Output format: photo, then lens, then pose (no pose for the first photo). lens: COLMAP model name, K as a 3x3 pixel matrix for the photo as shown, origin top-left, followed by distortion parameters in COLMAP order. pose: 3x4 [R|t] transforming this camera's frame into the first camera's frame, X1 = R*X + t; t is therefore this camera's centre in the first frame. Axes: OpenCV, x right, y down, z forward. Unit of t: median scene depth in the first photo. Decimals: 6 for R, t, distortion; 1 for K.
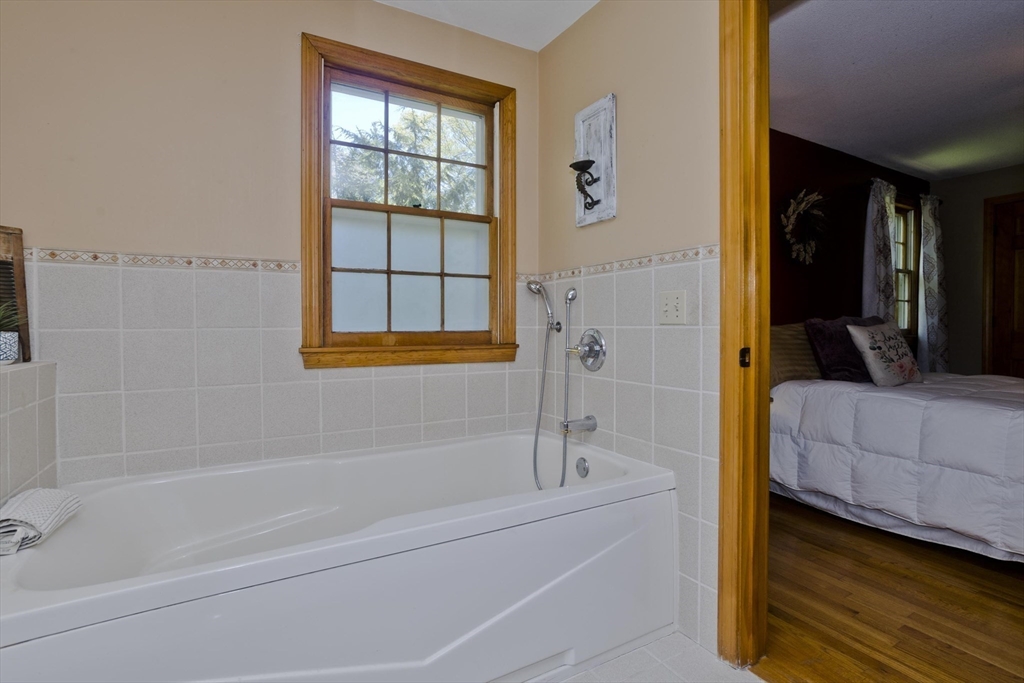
lens RADIAL K [[500.4, 0, 514.2], [0, 500.4, 338.5], [0, 0, 1]] dist [-0.032373, 0.004777]
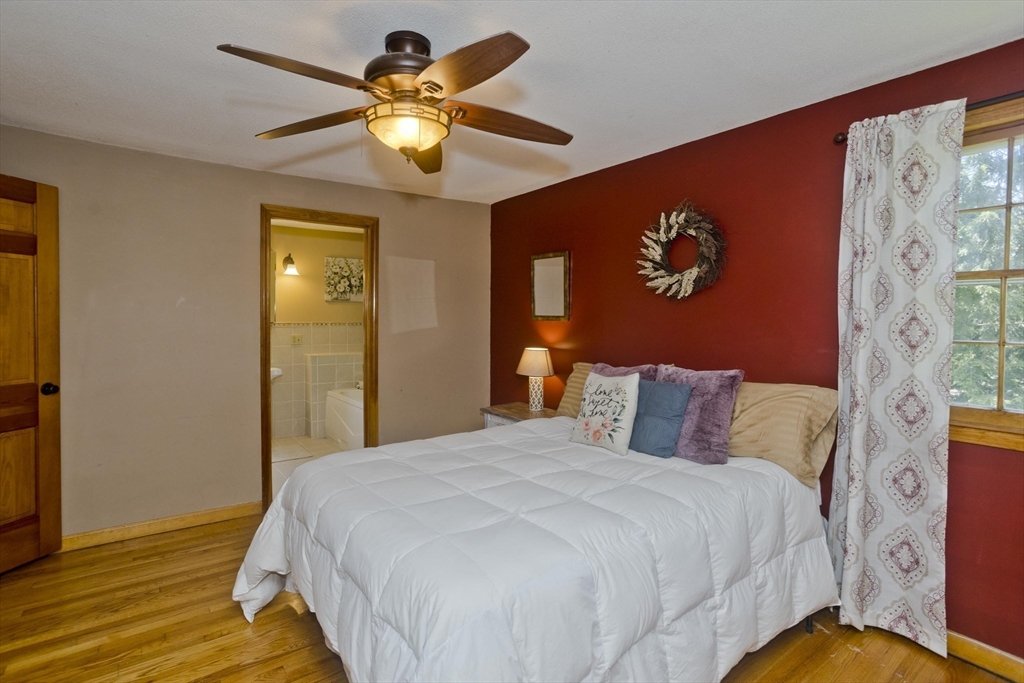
lens RADIAL K [[500.4, 0, 502.7], [0, 500.4, 318.6], [0, 0, 1]] dist [-0.032373, 0.004777]
pose [[0.111297, 0.003789, -0.993780, 1.404051], [-0.022842, 0.999738, 0.001253, -0.111467], [0.993525, 0.022561, 0.111354, 0.621393]]
